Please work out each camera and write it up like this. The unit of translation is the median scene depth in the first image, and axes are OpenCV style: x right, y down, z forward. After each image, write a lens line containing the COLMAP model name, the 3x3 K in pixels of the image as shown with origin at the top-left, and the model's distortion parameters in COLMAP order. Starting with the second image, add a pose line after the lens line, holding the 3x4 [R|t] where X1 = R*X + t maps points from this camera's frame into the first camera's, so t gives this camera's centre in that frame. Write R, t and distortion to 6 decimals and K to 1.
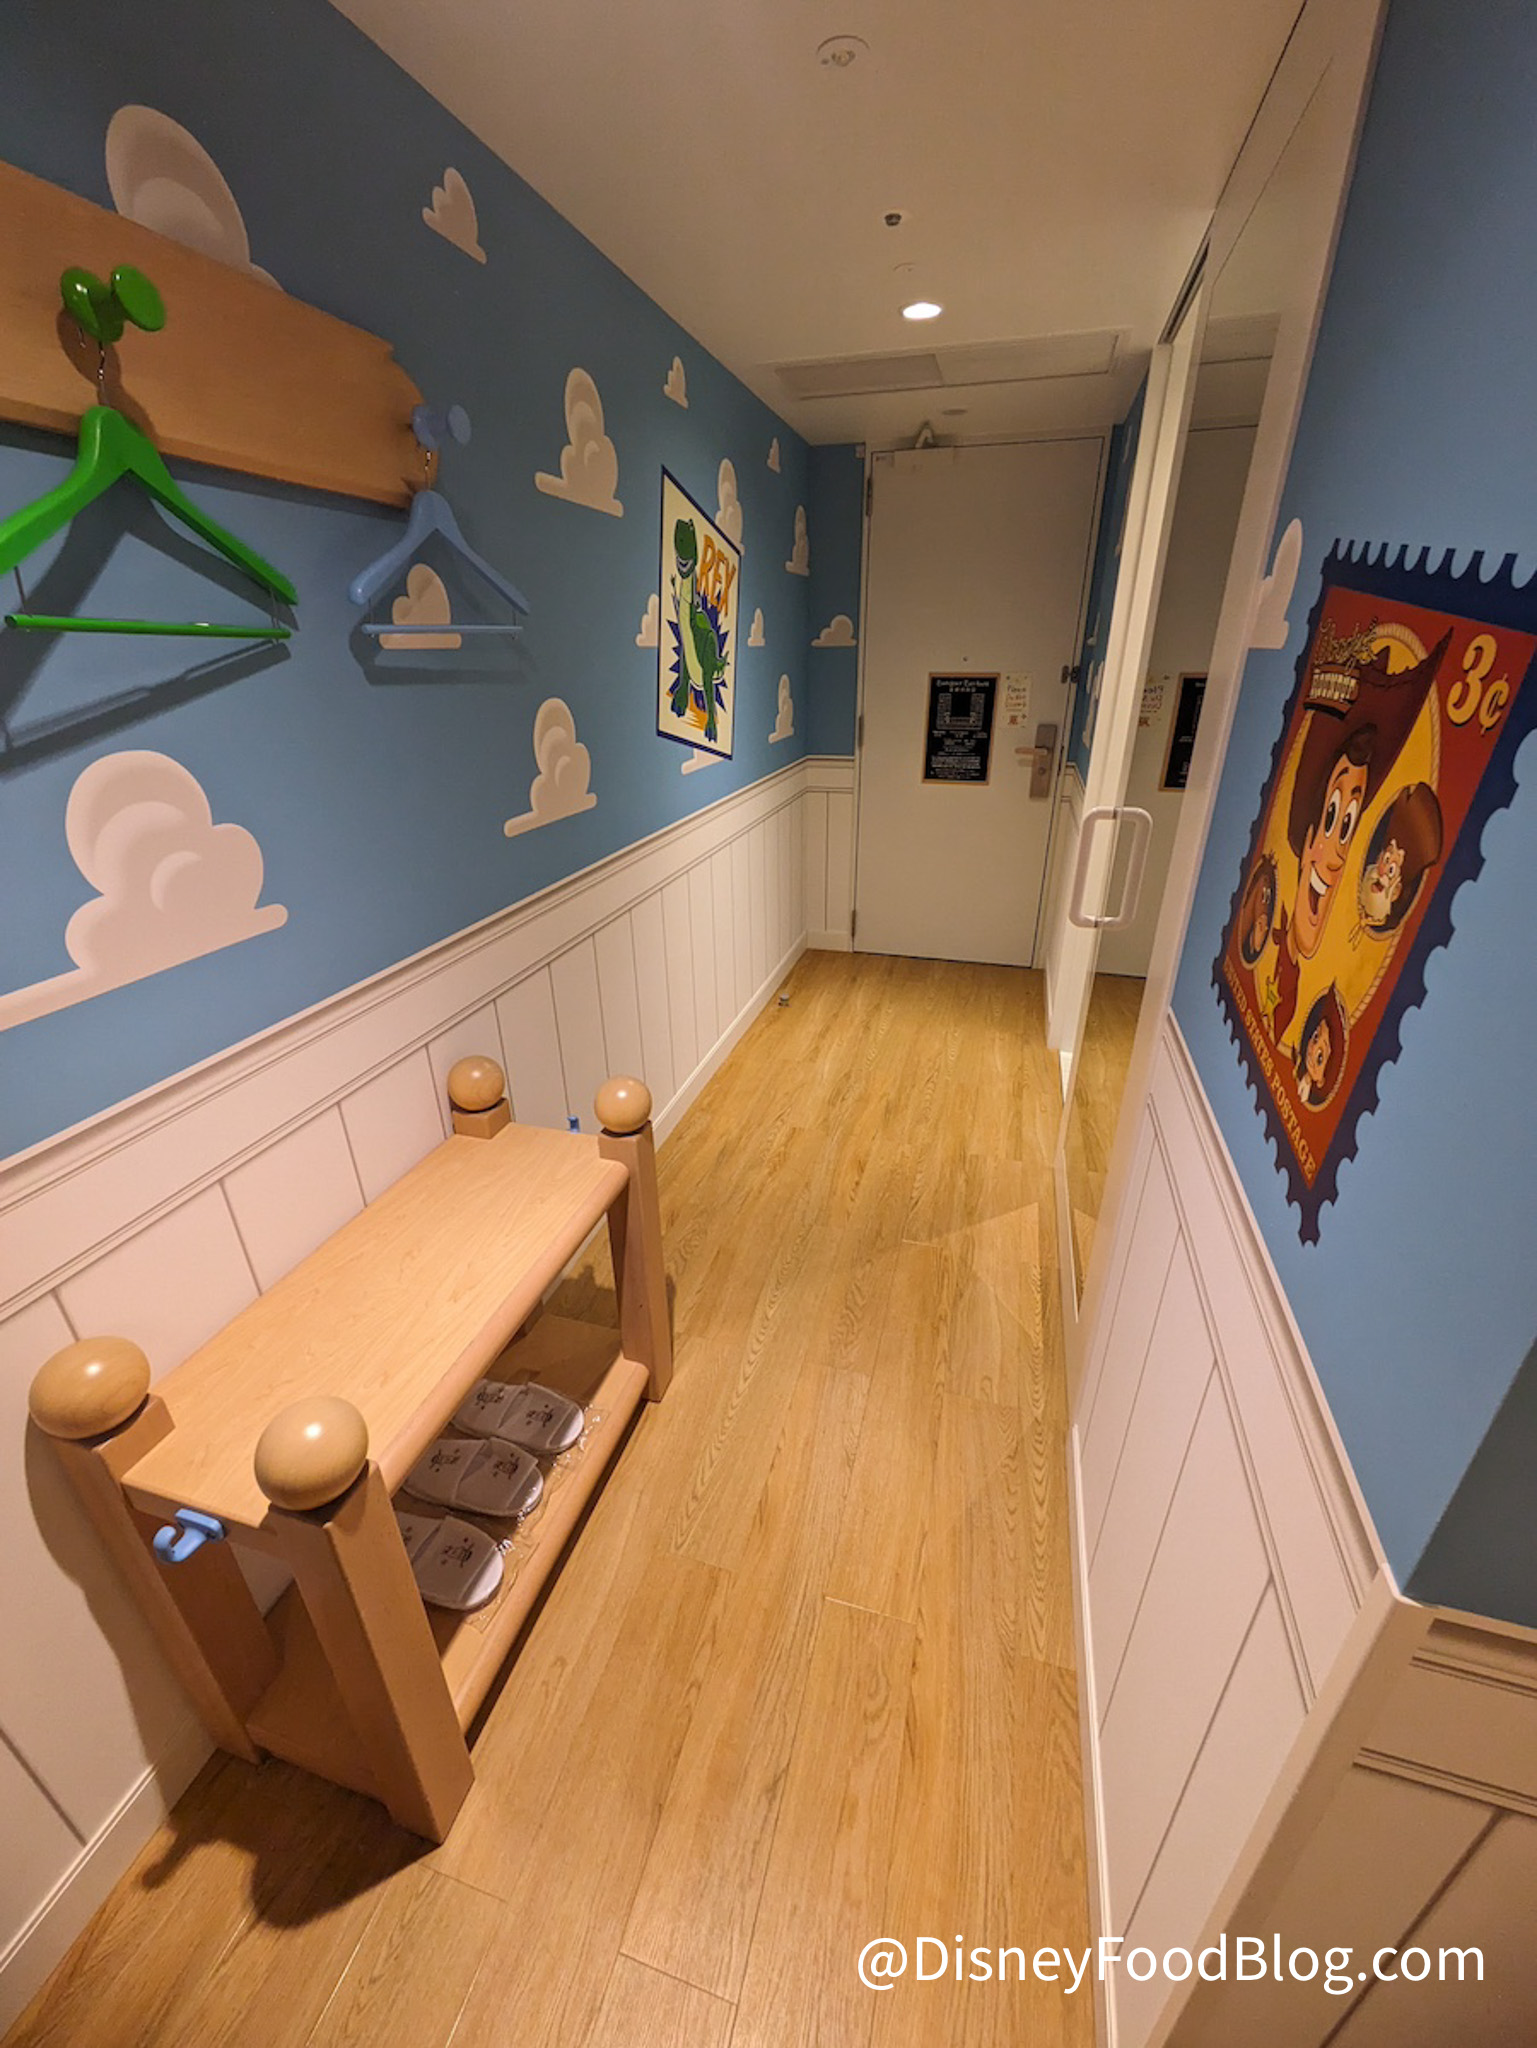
lens RADIAL K [[812.1, 0, 769.8], [0, 812.1, 1023.3], [0, 0, 1]] dist [0.002655, 0.002276]
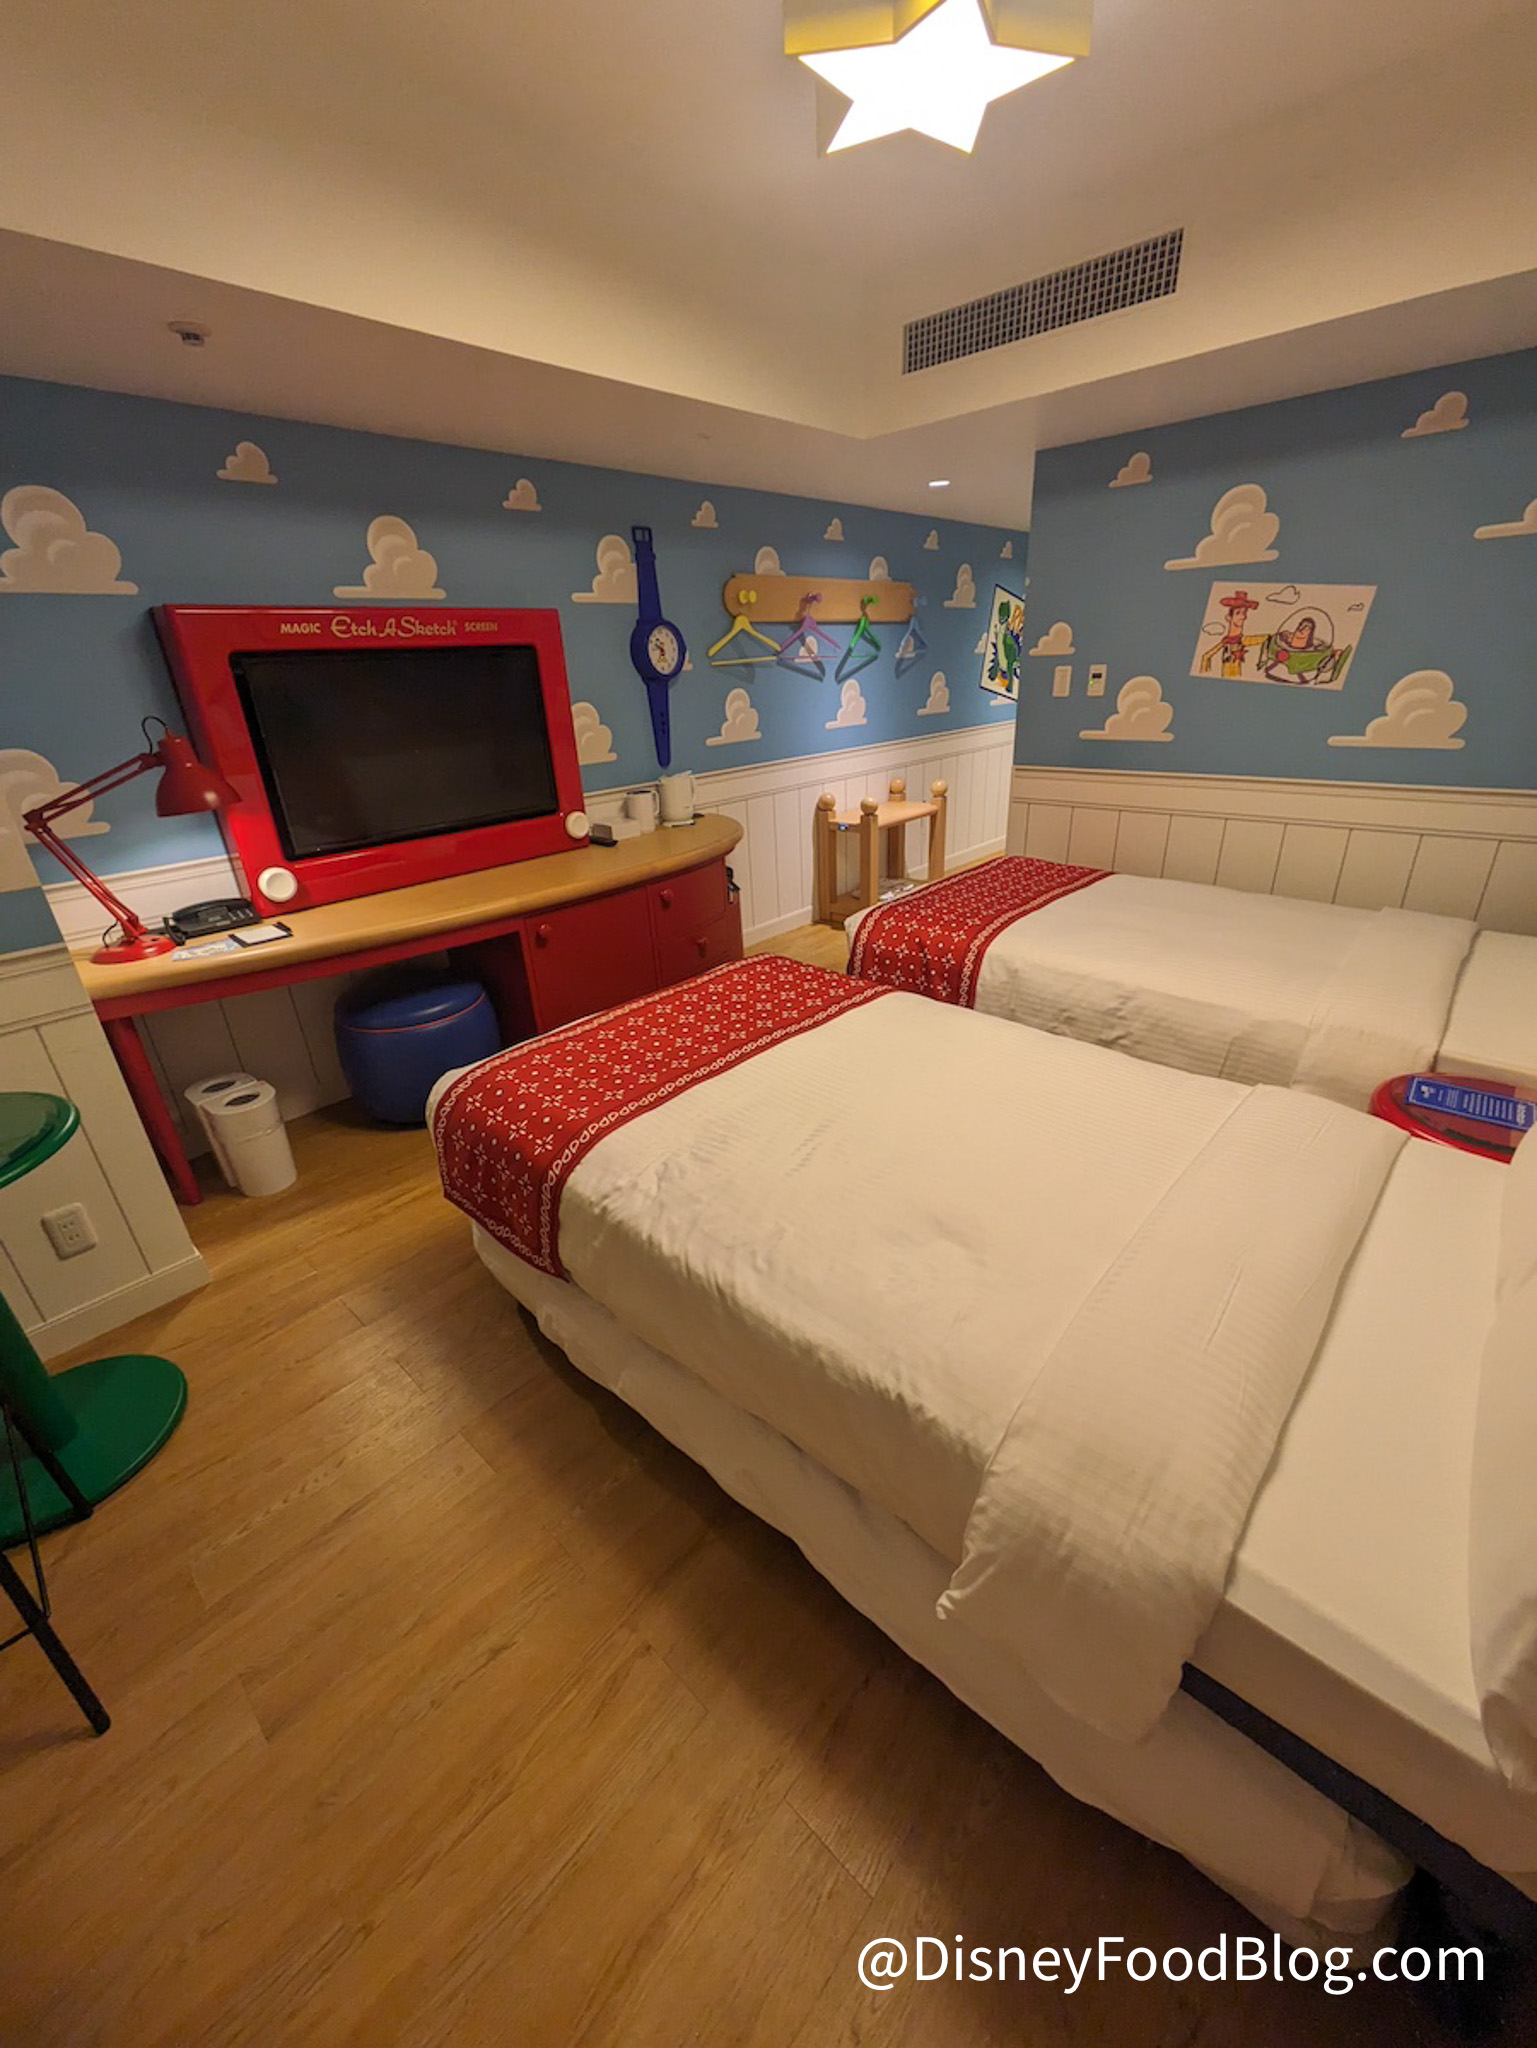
lens RADIAL K [[812.1, 0, 770.4], [0, 812.1, 1023.8], [0, 0, 1]] dist [0.002655, 0.002276]
pose [[0.895137, 0.153022, -0.418706, 0.506564], [-0.153616, 0.987595, 0.032521, 0.708582], [0.418488, 0.035209, 0.907539, -1.559497]]
